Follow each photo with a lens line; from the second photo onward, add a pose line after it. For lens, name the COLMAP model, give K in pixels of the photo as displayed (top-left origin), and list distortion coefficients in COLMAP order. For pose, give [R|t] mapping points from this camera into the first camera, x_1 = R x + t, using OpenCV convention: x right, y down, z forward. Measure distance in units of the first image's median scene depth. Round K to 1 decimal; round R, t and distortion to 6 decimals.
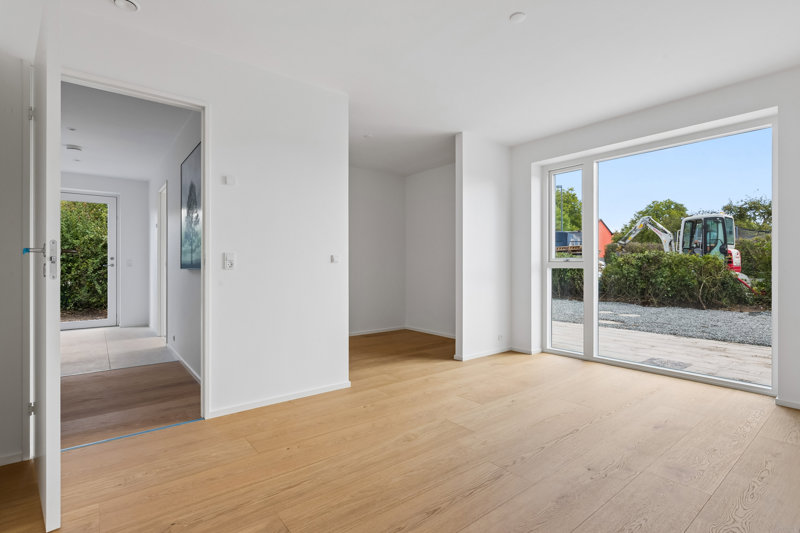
lens RADIAL K [[381.2, 0, 399.8], [0, 381.2, 263.8], [0, 0, 1]] dist [0.004435, 0.000739]
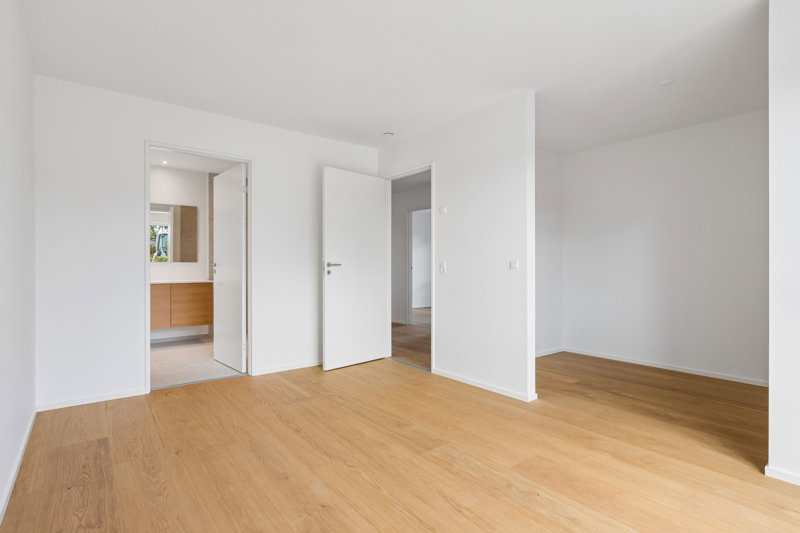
lens RADIAL K [[384.4, 0, 400.0], [0, 384.4, 266.5], [0, 0, 1]] dist [-0.002786, -0.000257]
pose [[0.022881, -0.002987, -0.999734, 0.975177], [0.000335, 0.999996, -0.002980, -0.006787], [0.999738, -0.000267, 0.022881, 0.812881]]
